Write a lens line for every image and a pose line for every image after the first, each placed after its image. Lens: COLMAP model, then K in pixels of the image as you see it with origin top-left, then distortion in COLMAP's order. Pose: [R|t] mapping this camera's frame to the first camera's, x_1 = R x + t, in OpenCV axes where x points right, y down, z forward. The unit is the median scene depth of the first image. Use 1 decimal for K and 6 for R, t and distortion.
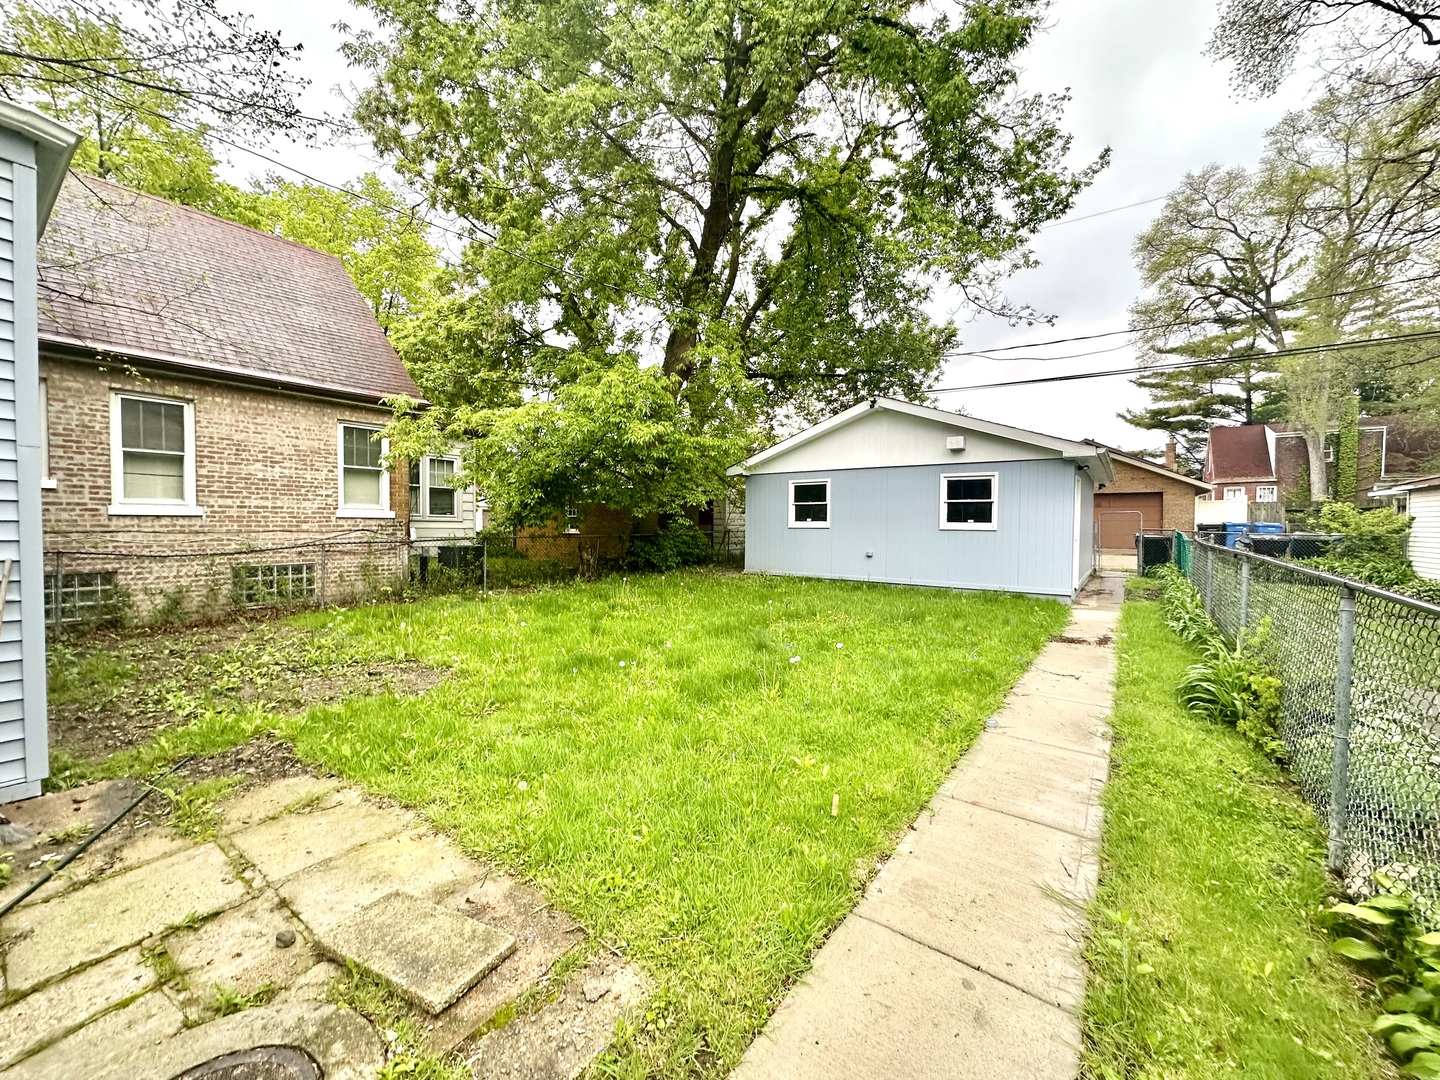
lens RADIAL K [[573.5, 0, 720.2], [0, 573.5, 539.5], [0, 0, 1]] dist [-0.002748, -0.000127]
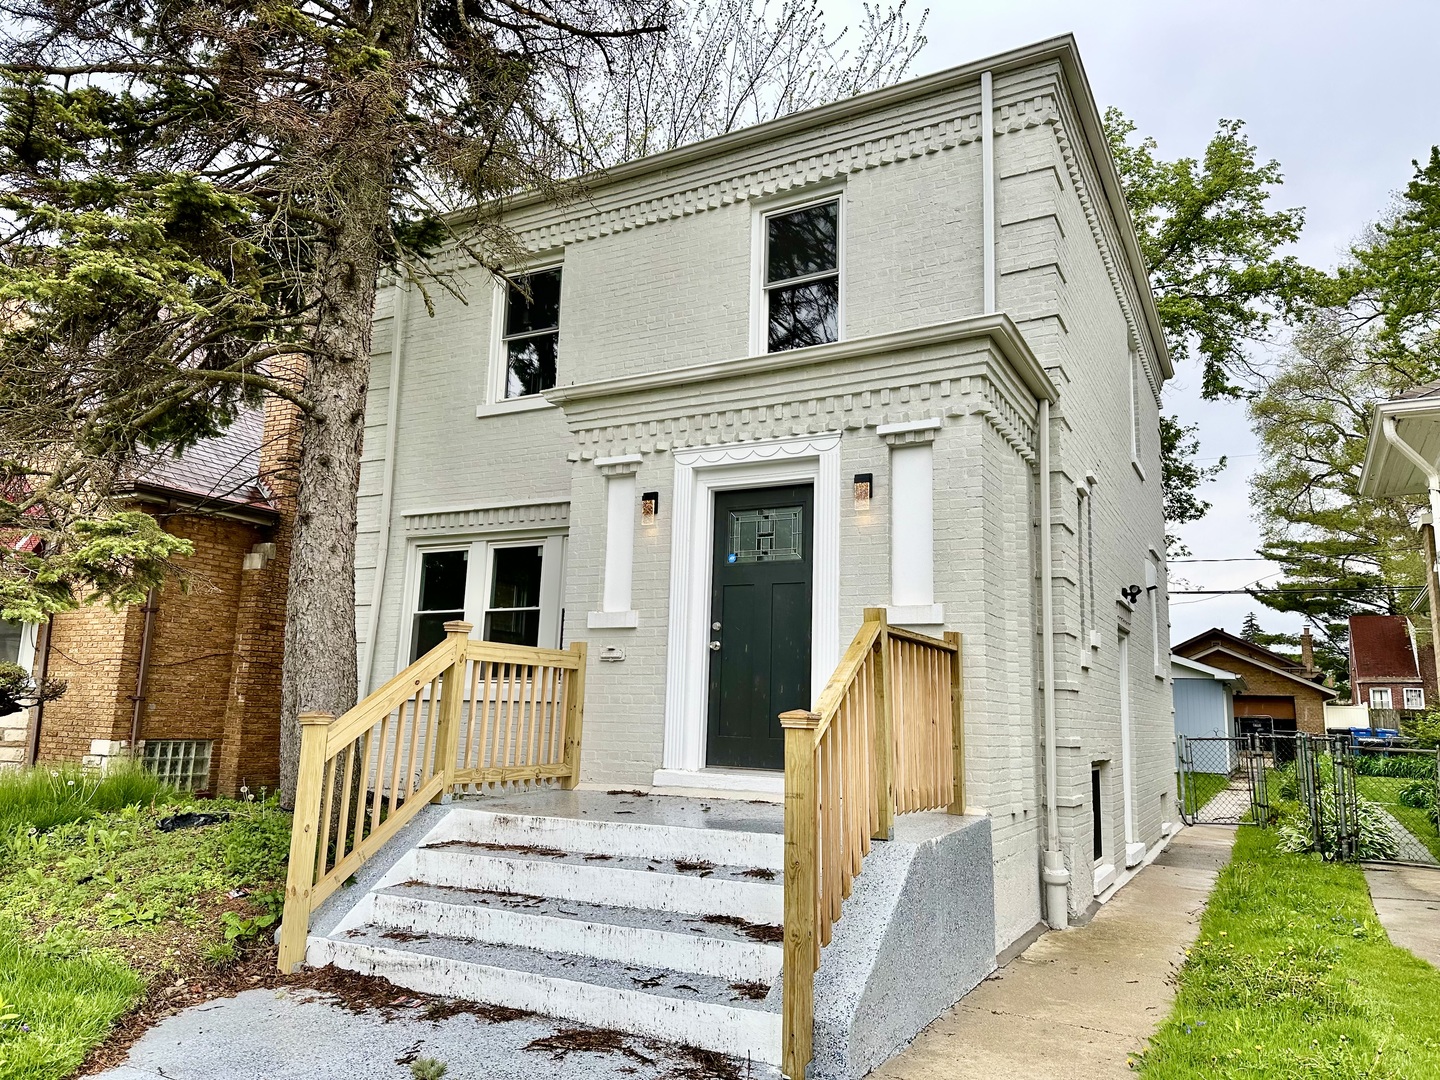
lens RADIAL K [[1008.8, 0, 720.3], [0, 1008.8, 537.4], [0, 0, 1]] dist [0.008671, 0.001905]
pose [[0.992125, 0.043860, 0.117322, -0.271829], [-0.019245, 0.978943, -0.203227, 0.015626], [-0.123765, 0.199368, 0.972077, -0.398872]]
